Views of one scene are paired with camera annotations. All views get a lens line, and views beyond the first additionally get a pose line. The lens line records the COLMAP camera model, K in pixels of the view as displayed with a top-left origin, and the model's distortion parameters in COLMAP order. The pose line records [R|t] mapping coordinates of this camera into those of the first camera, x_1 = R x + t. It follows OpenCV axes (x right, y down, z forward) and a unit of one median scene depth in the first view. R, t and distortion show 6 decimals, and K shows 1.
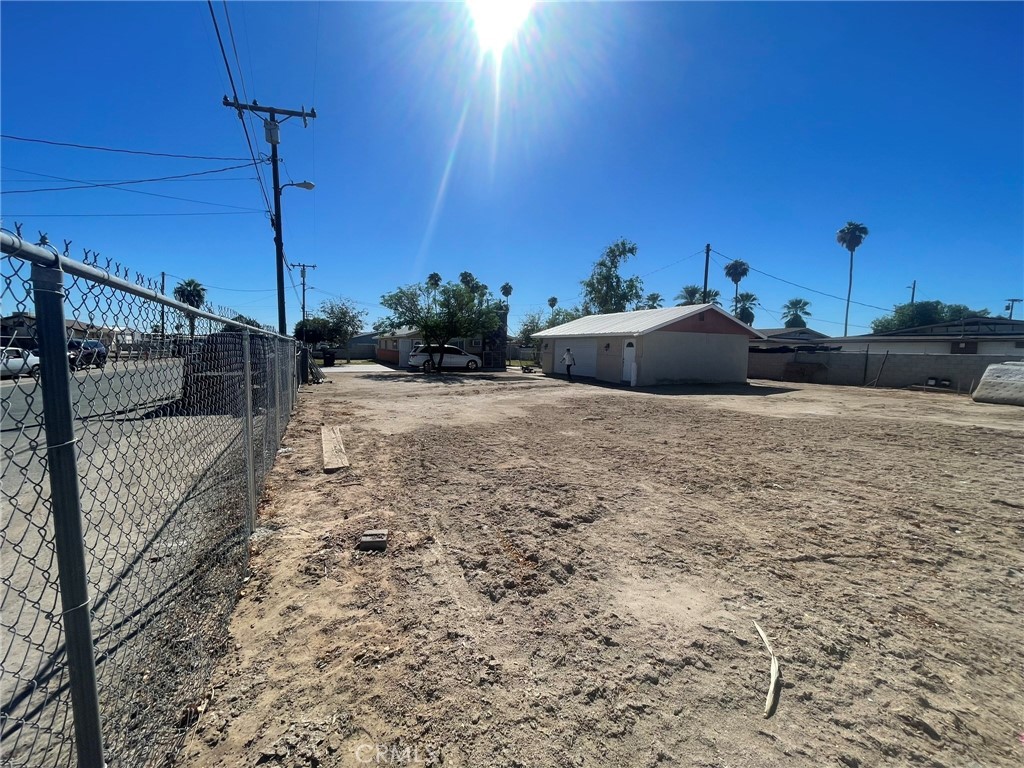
lens RADIAL K [[414.6, 0, 508.9], [0, 414.6, 381.7], [0, 0, 1]] dist [-0.004571, 0.001634]
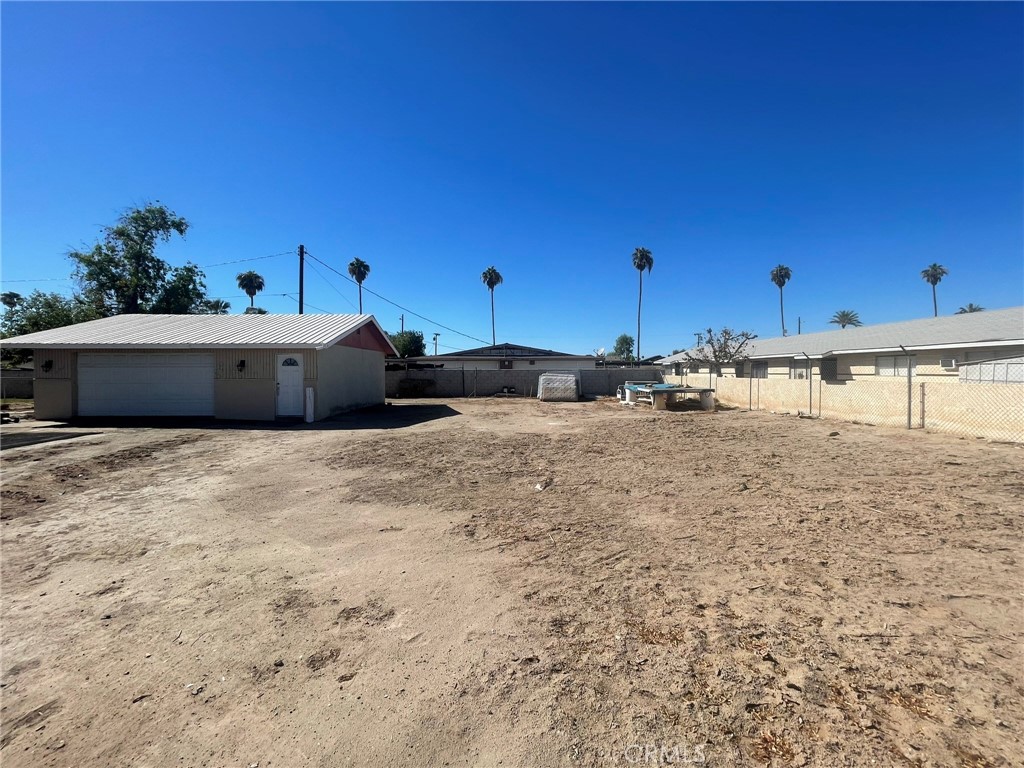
lens RADIAL K [[414.6, 0, 511.8], [0, 414.6, 381.3], [0, 0, 1]] dist [-0.004571, 0.001634]
pose [[0.407902, -0.040005, 0.912149, -0.180413], [0.083838, 0.996460, 0.006211, -0.031141], [-0.909168, 0.073940, 0.409812, 0.382183]]
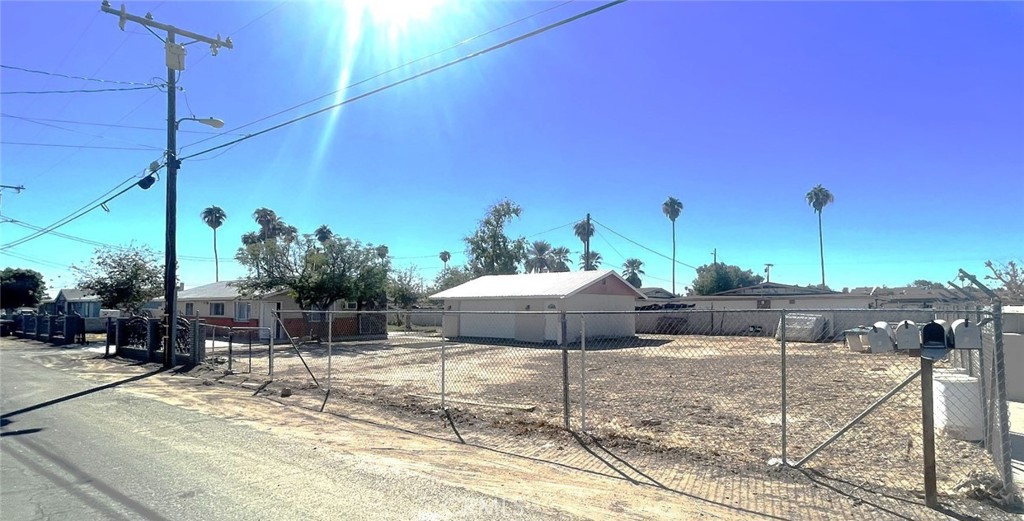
lens RADIAL K [[495.7, 0, 578.4], [0, 495.7, 297.1], [0, 0, 1]] dist [-0.003554, 0.001021]
pose [[0.864088, -0.010207, 0.503238, -0.289057], [0.059129, 0.994930, -0.081348, -0.005103], [-0.499856, 0.100047, 0.860311, -0.140477]]
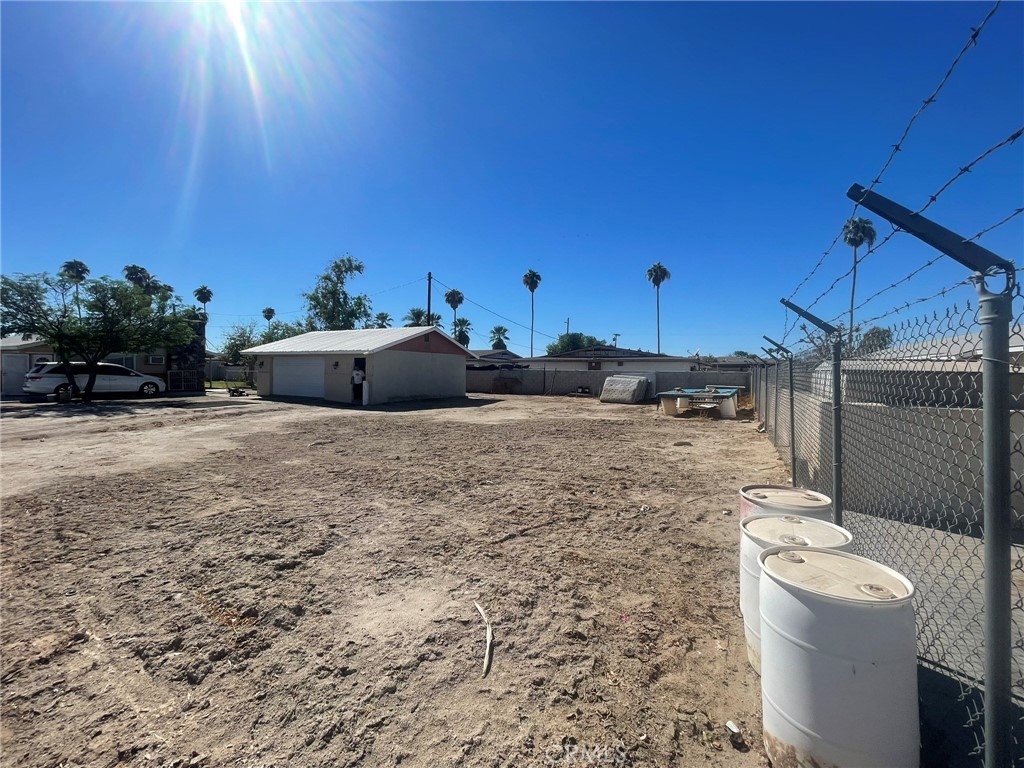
lens RADIAL K [[414.6, 0, 512.6], [0, 414.6, 382.5], [0, 0, 1]] dist [-0.004571, 0.001634]
pose [[0.805942, -0.024332, 0.591494, 0.000080], [0.048784, 0.998486, -0.025397, -0.000672], [-0.589981, 0.049324, 0.805909, -0.005764]]
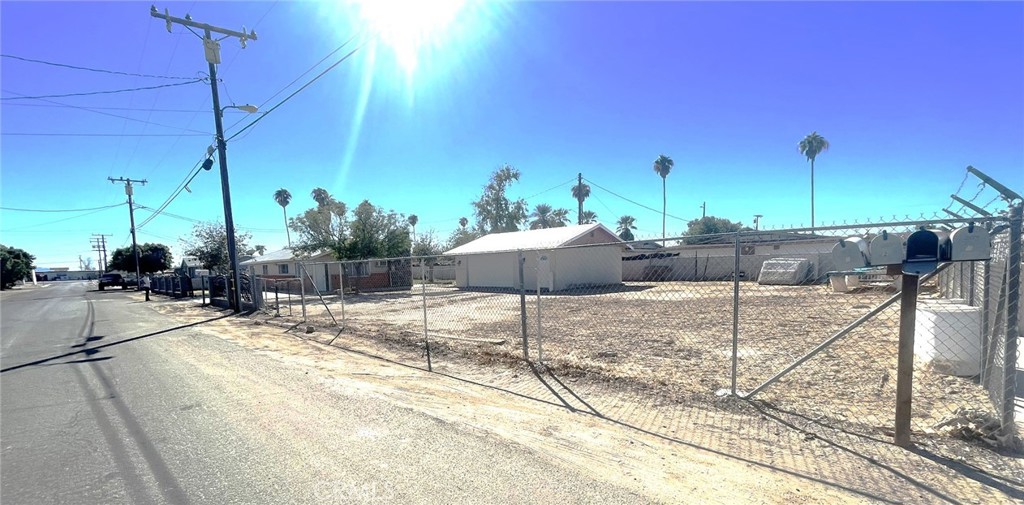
lens RADIAL K [[419.8, 0, 509.9], [0, 419.8, 309.0], [0, 0, 1]] dist [-0.004494, 0.002819]
pose [[0.933944, -0.083734, 0.347471, -0.238374], [0.076228, 0.996467, 0.035244, 0.008626], [-0.349195, -0.006429, 0.937028, -0.119763]]
